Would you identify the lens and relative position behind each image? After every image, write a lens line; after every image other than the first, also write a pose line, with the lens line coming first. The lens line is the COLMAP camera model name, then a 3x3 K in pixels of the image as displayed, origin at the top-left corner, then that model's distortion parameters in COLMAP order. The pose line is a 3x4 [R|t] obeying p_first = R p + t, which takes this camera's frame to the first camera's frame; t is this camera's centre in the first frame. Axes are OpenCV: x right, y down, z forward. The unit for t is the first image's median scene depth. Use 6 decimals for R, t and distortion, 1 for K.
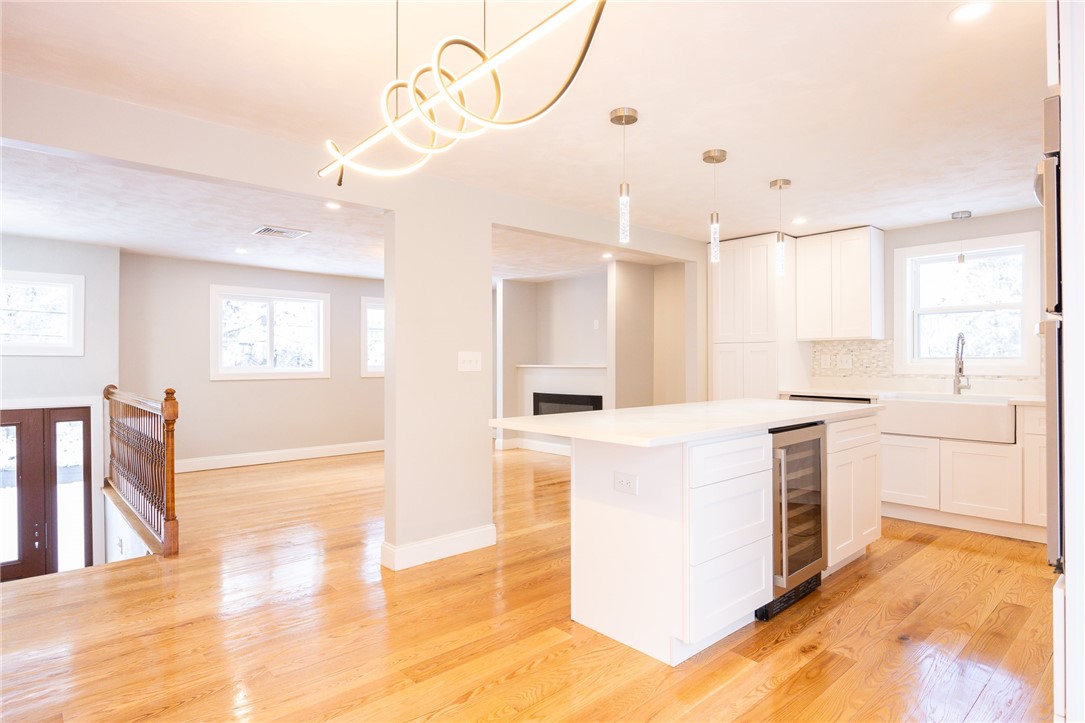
lens RADIAL K [[606.7, 0, 542.5], [0, 606.7, 361.5], [0, 0, 1]] dist [0.008199, -0.000222]
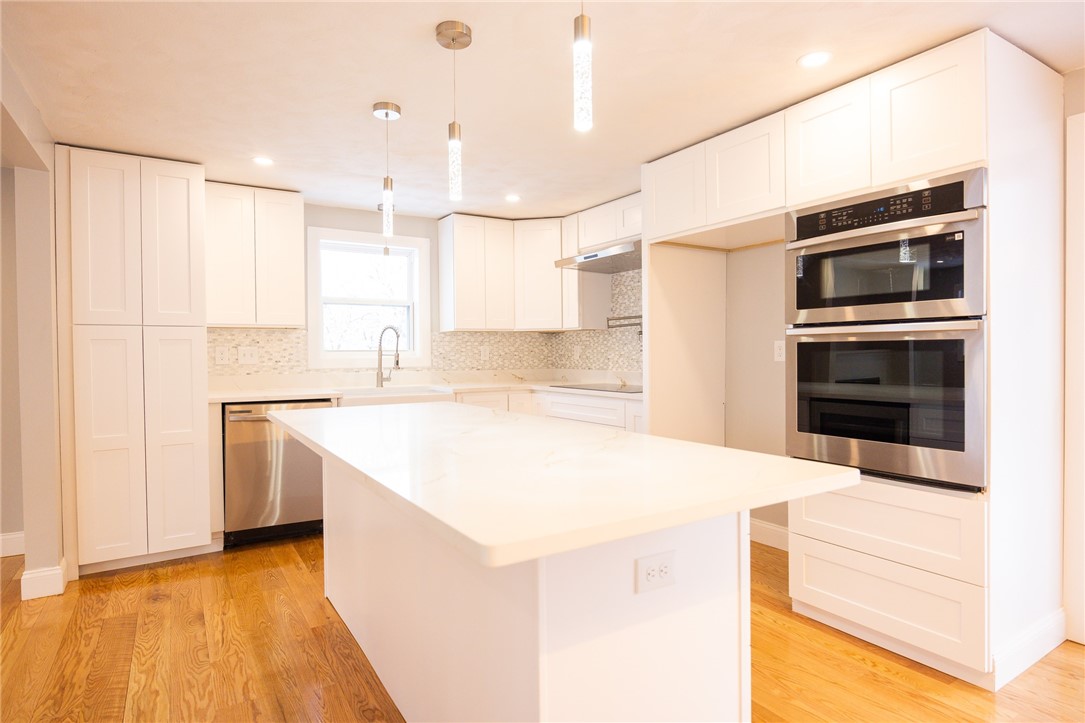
lens RADIAL K [[606.7, 0, 542.5], [0, 606.7, 361.5], [0, 0, 1]] dist [0.008199, -0.000222]
pose [[0.171566, -0.011354, 0.985107, -0.229969], [0.008545, 0.999913, 0.010037, 0.004095], [-0.985136, 0.006695, 0.171648, 0.528496]]
